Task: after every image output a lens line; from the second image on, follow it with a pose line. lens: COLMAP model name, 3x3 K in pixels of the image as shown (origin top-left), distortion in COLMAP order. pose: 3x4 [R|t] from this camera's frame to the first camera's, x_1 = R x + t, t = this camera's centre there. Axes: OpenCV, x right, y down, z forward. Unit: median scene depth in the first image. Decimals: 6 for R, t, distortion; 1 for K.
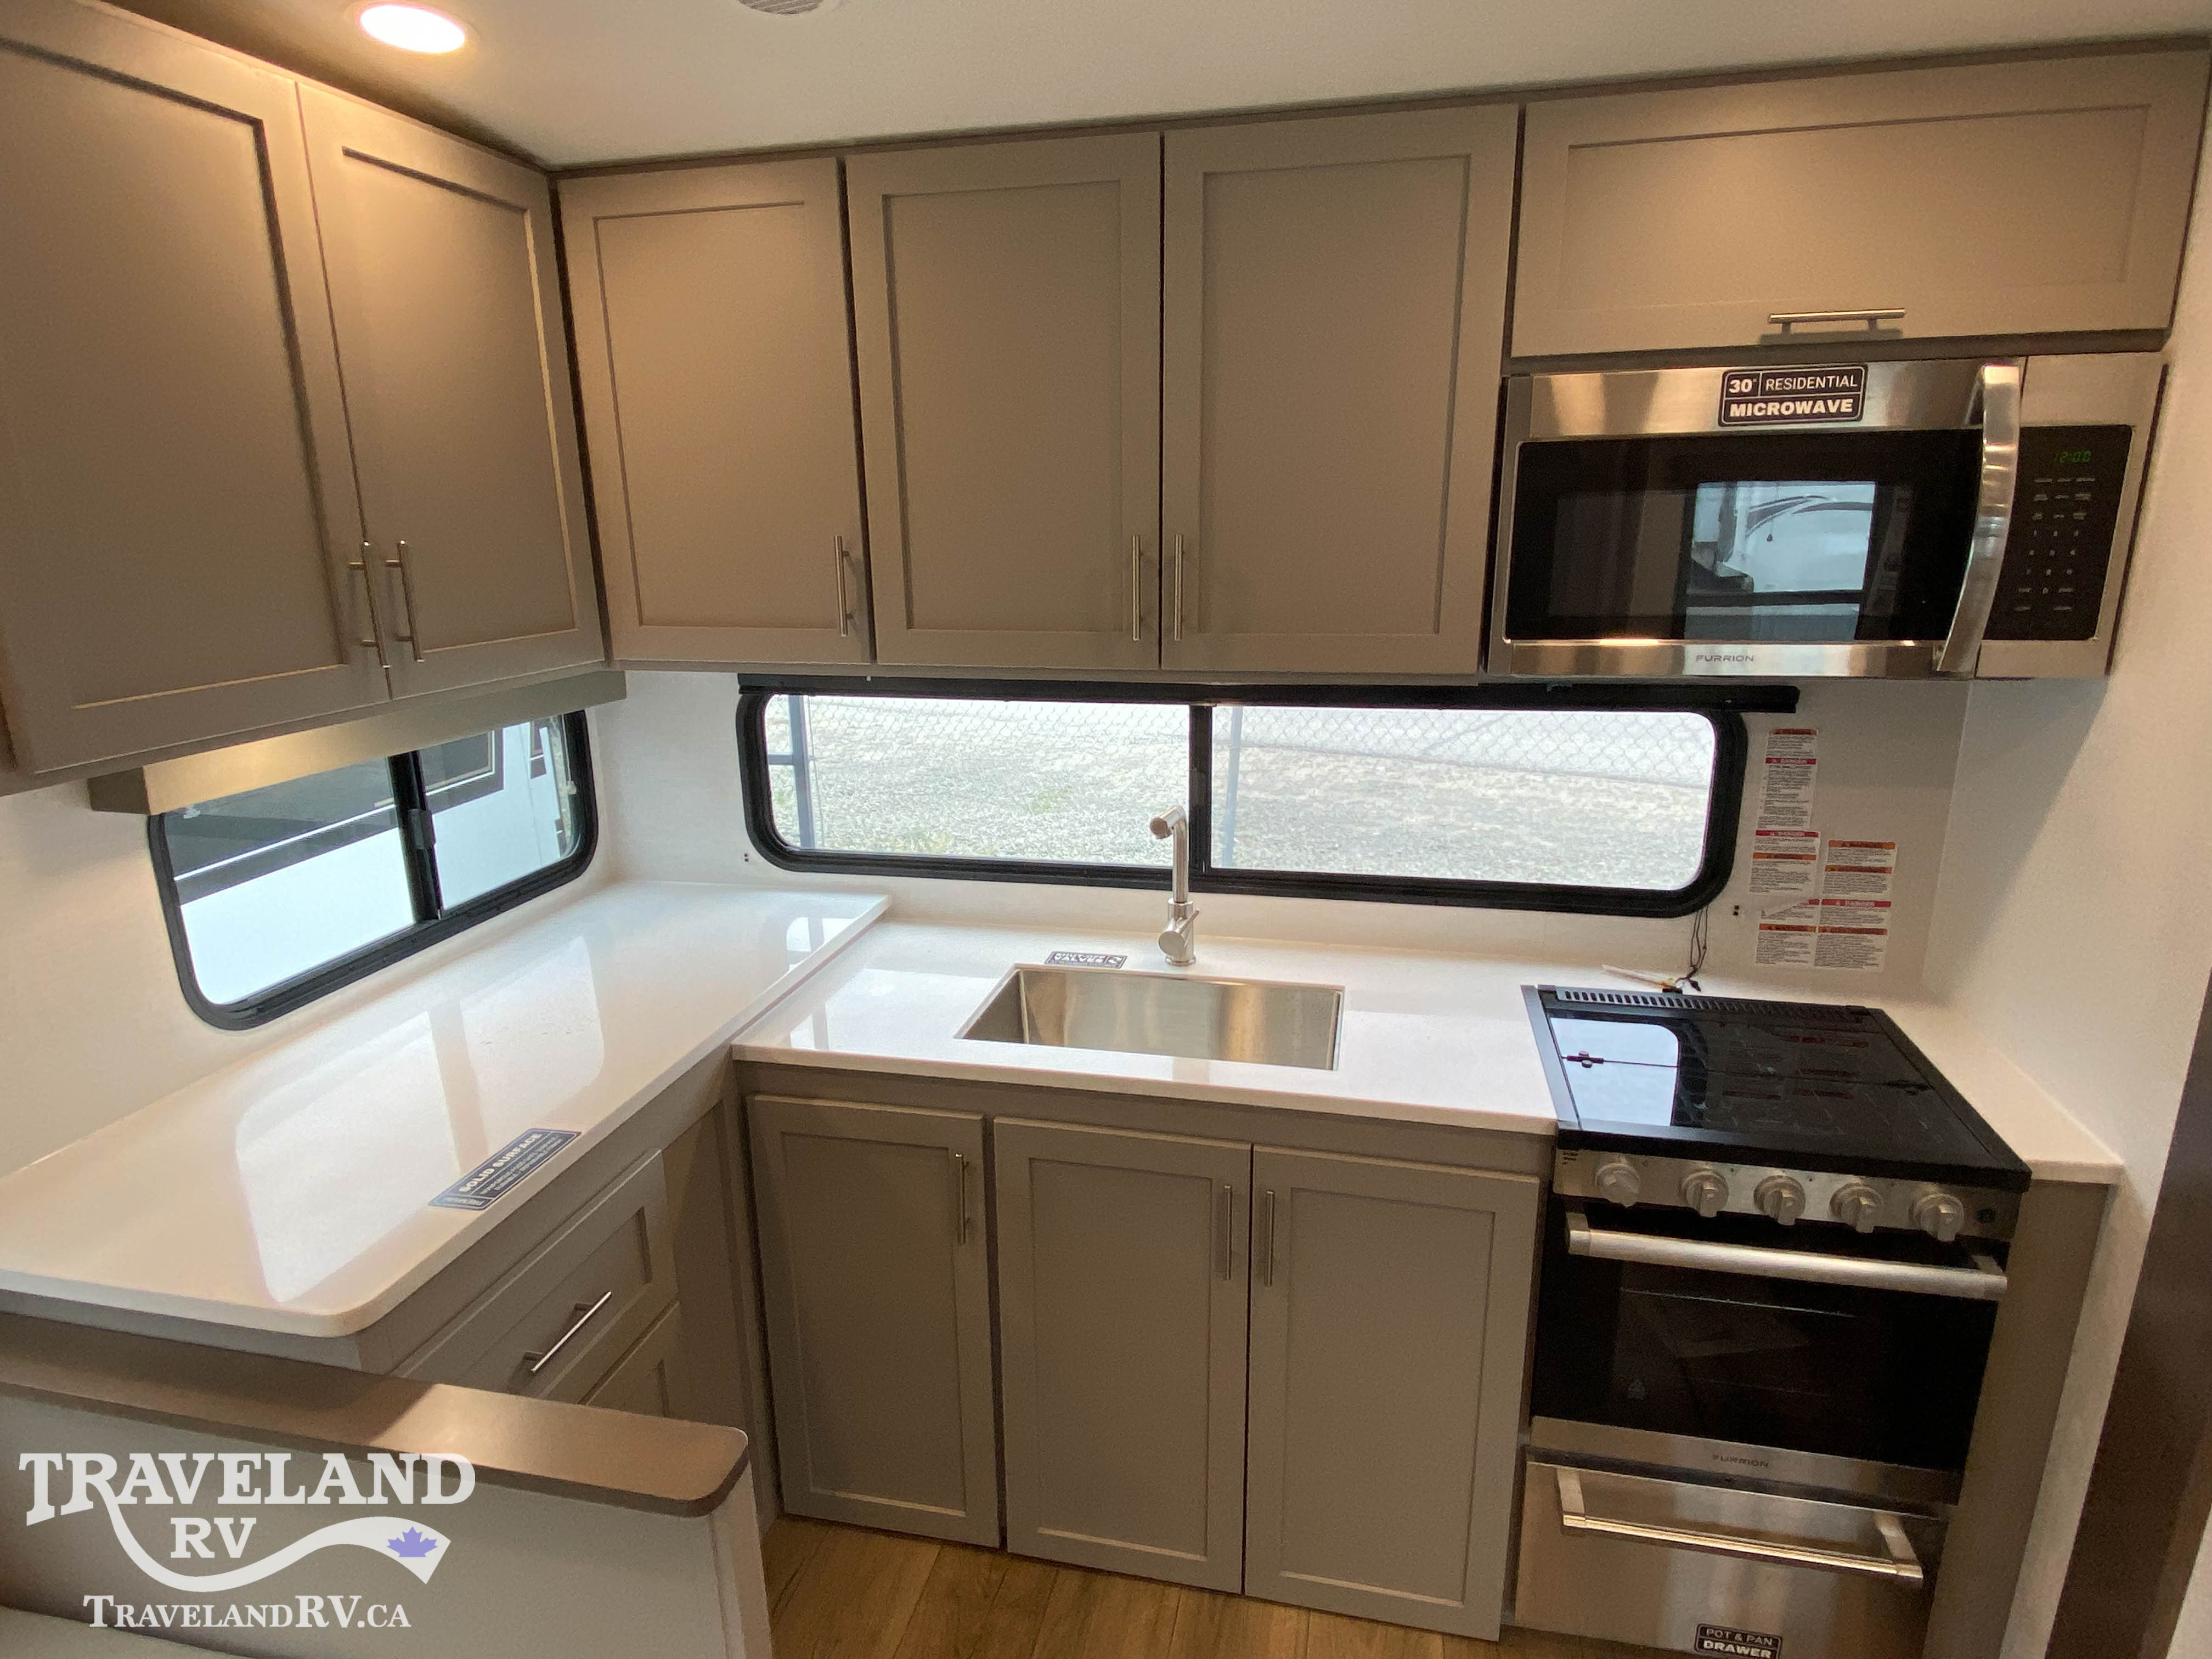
lens RADIAL K [[1231.1, 0, 1089.1], [0, 1231.1, 845.5], [0, 0, 1]] dist [0.029805, -0.026752]
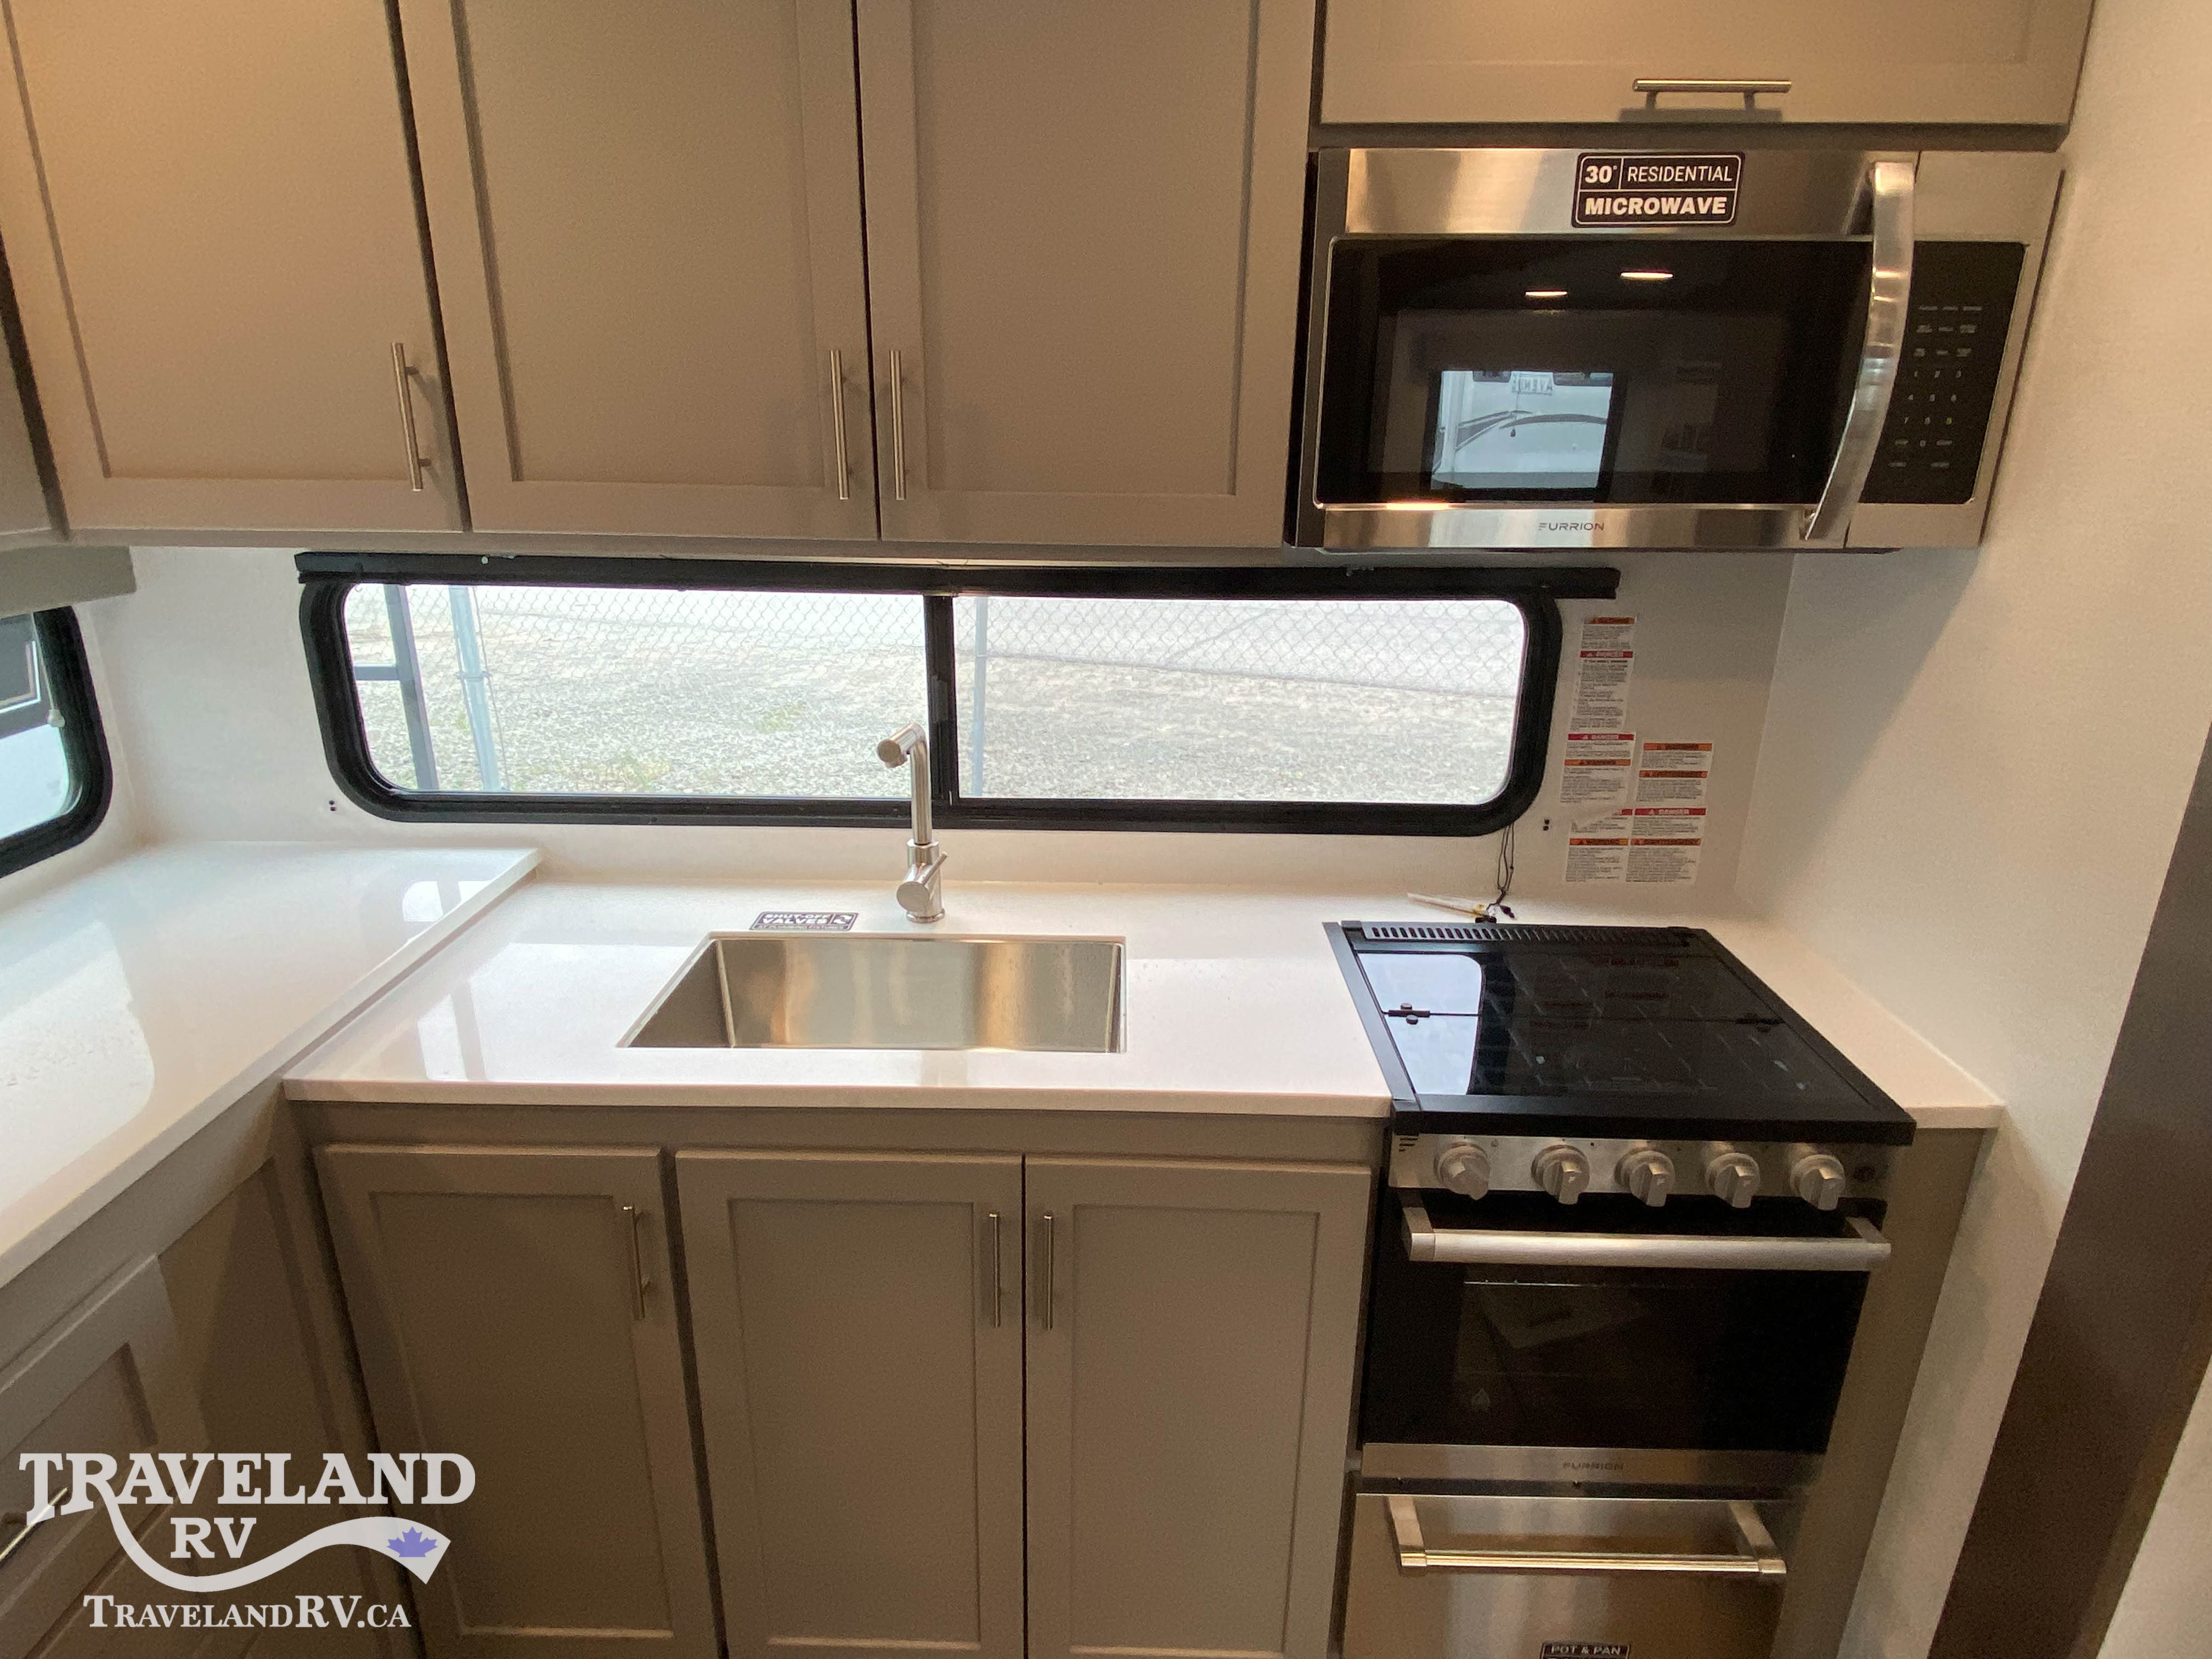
lens RADIAL K [[1231.1, 0, 1092.5], [0, 1231.1, 837.2], [0, 0, 1]] dist [0.029805, -0.026752]
pose [[0.978471, -0.044012, 0.201637, 0.025389], [0.031182, 0.997308, 0.066370, -0.008894], [-0.204015, -0.058654, 0.977209, 0.225212]]
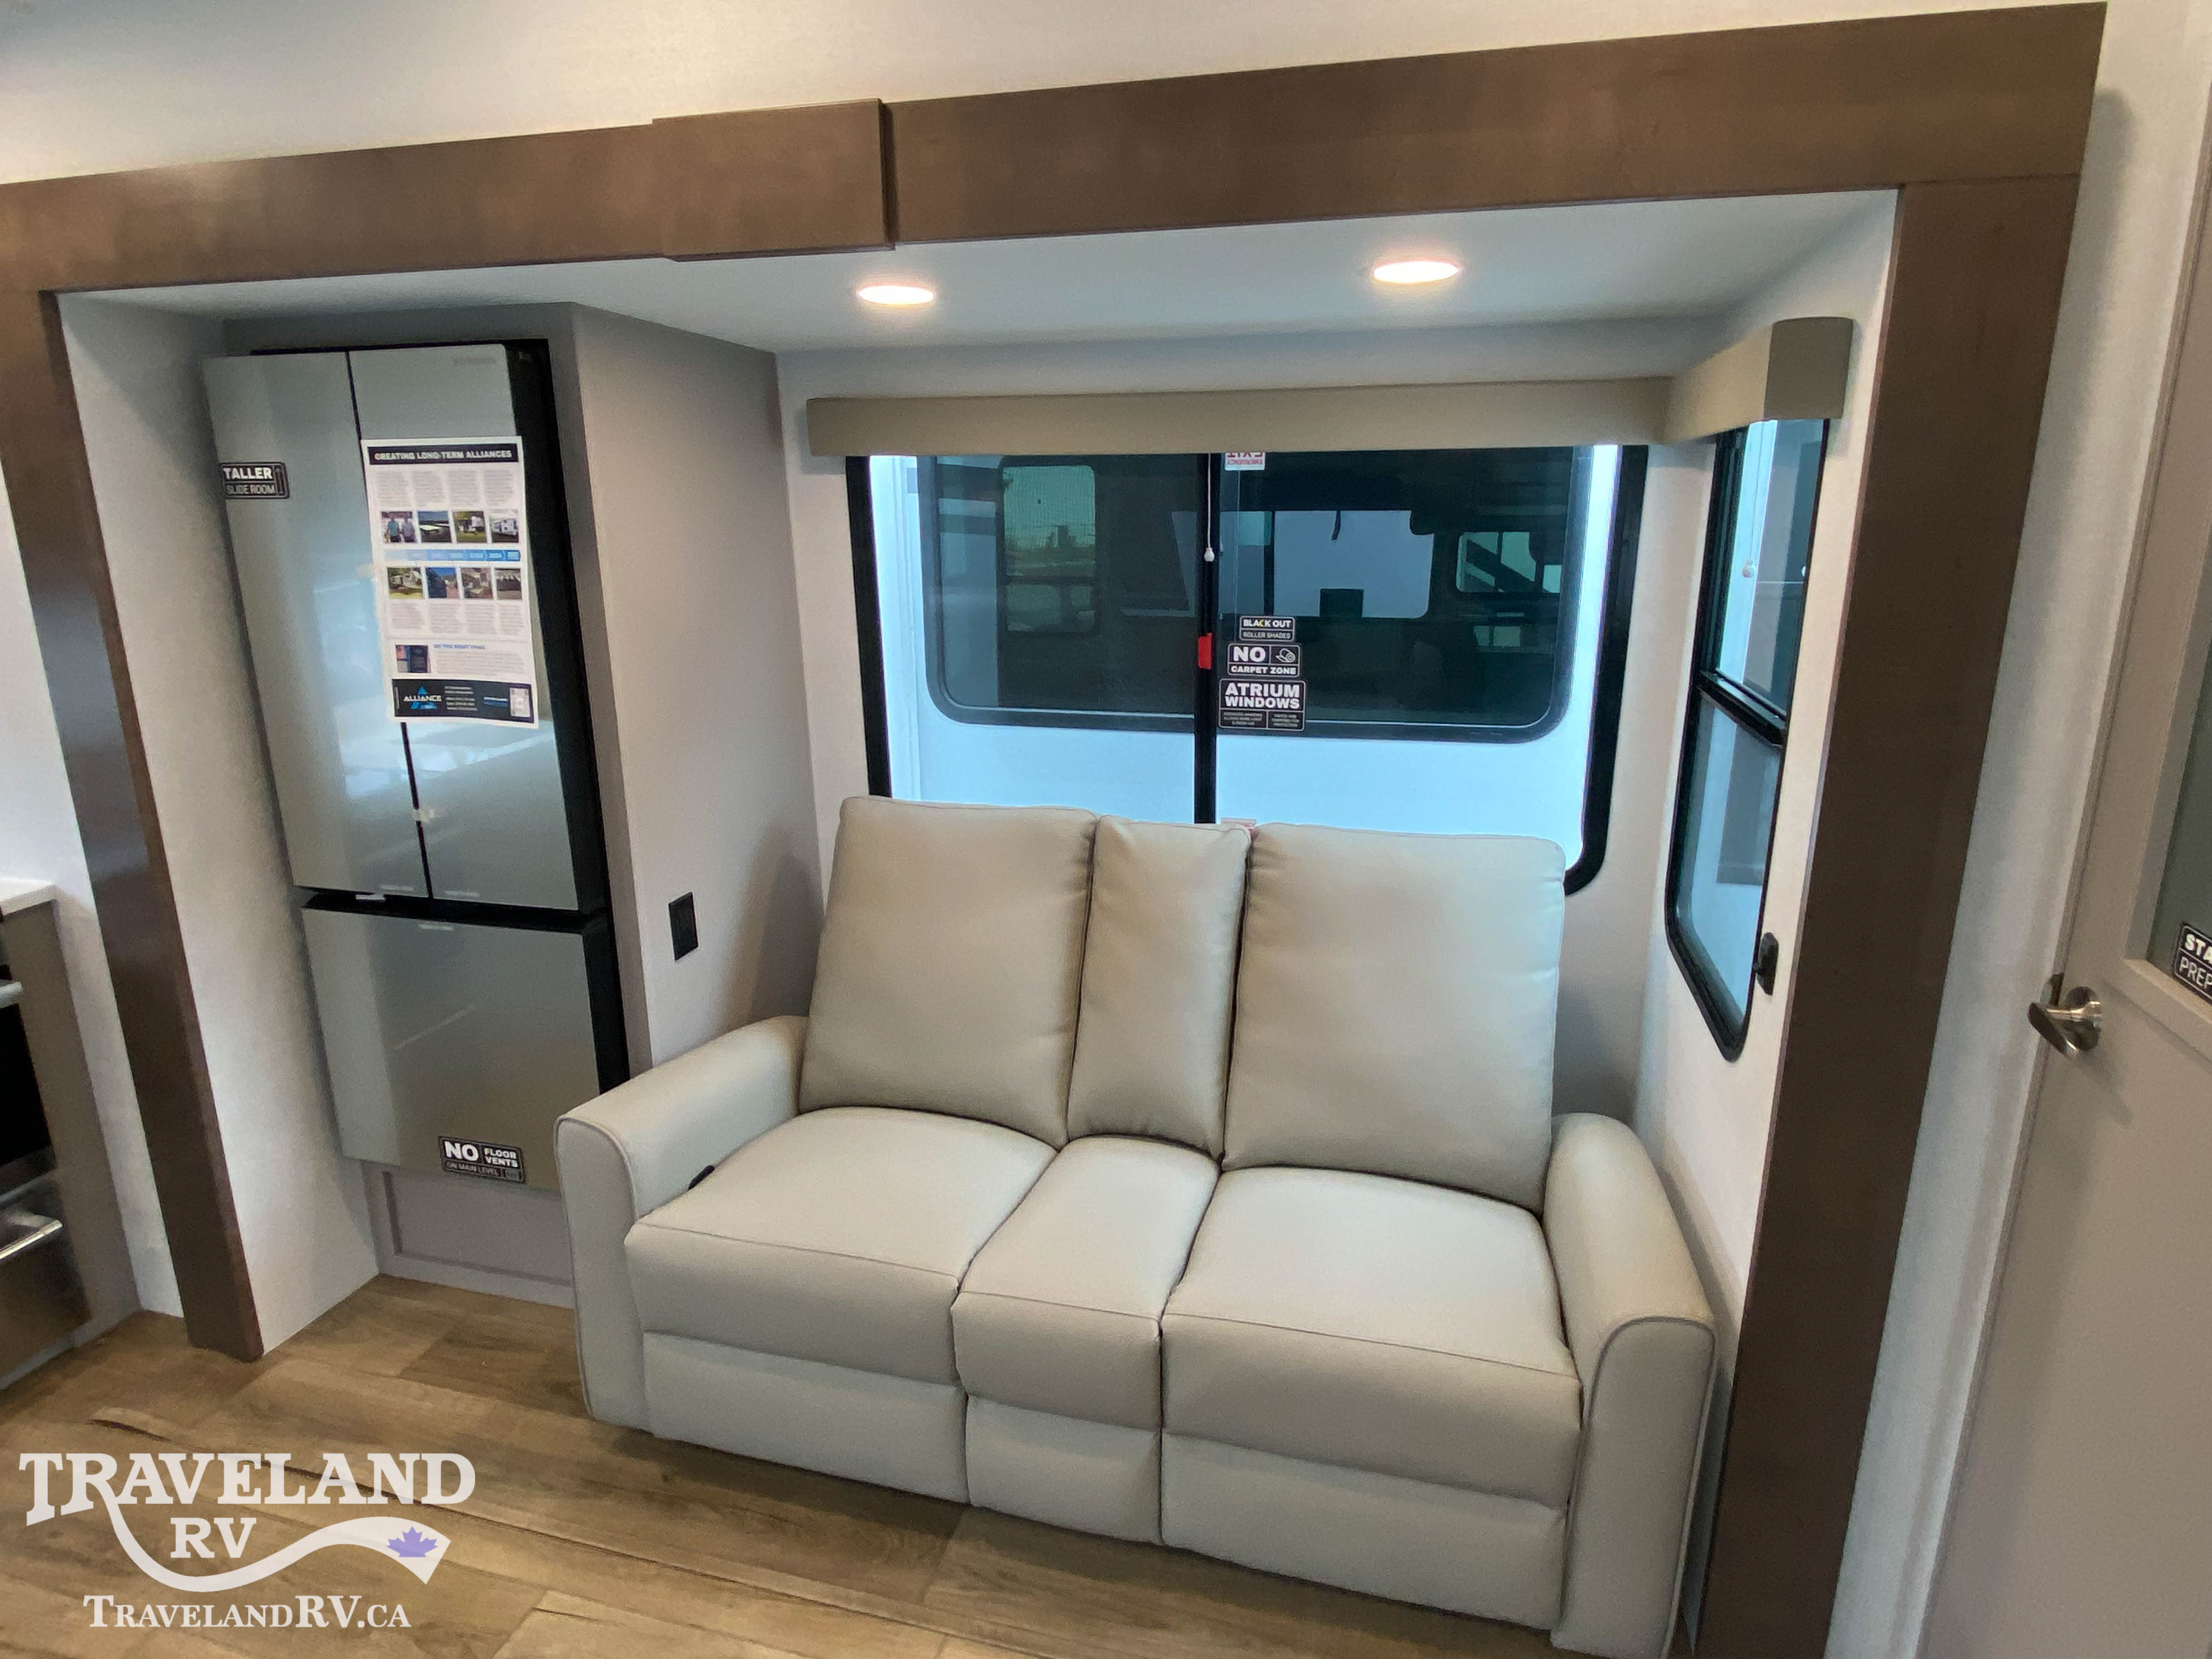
lens RADIAL K [[1231.1, 0, 1097.8], [0, 1231.1, 817.1], [0, 0, 1]] dist [0.029805, -0.026752]
pose [[0.038765, -0.231782, 0.971995, -0.359643], [0.262860, 0.940832, 0.213867, 0.141135], [-0.964055, 0.247208, 0.097397, -0.219695]]
